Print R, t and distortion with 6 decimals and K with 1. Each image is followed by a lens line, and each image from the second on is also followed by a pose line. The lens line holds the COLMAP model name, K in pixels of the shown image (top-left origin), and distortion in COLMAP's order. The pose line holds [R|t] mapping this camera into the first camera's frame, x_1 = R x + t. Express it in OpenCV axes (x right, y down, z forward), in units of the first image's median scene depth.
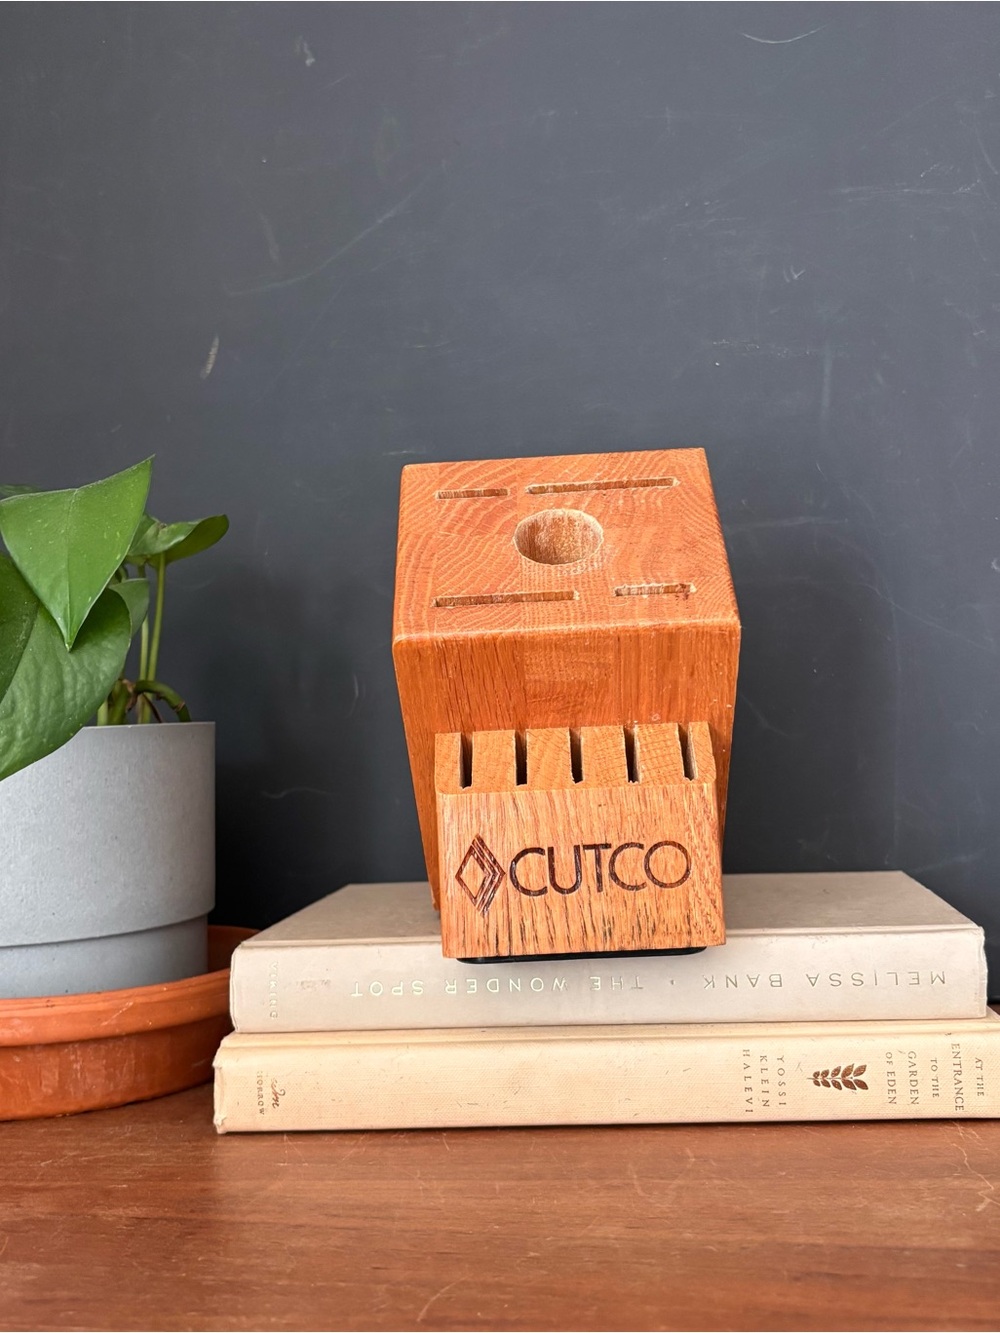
lens RADIAL K [[1381.2, 0, 500.0], [0, 1381.2, 666.5], [0, 0, 1]] dist [-0.005807, 0.026389]
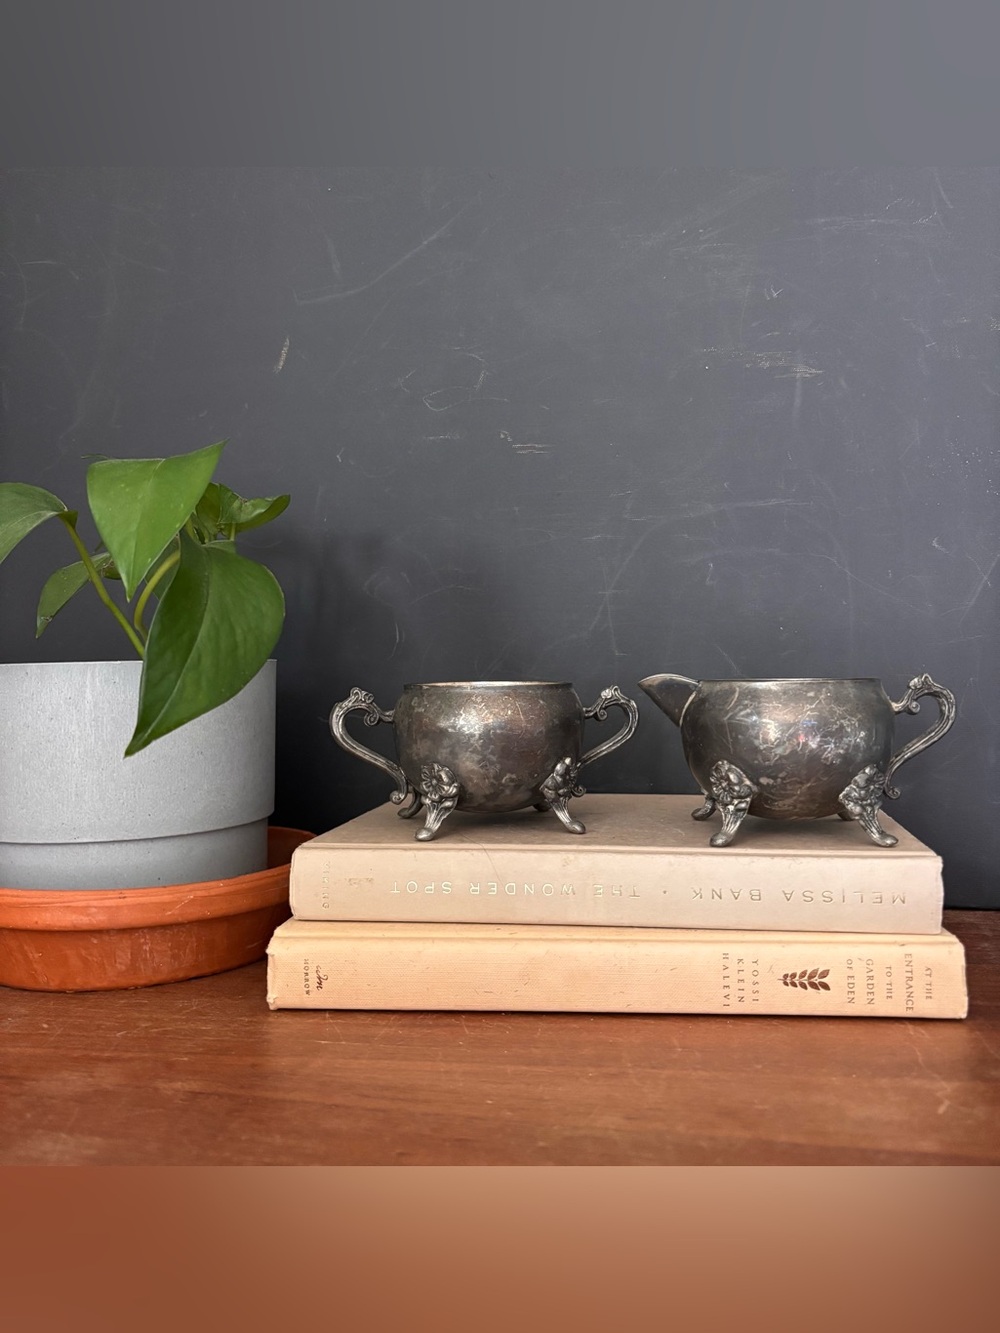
lens RADIAL K [[1030.6, 0, 501.0], [0, 1030.6, 669.9], [0, 0, 1]] dist [0.008618, 0.004937]
pose [[0.999677, 0.024349, -0.007275, -0.009440], [-0.023988, 0.998645, 0.046189, 0.004907], [0.008390, -0.046000, 0.998906, 0.145683]]
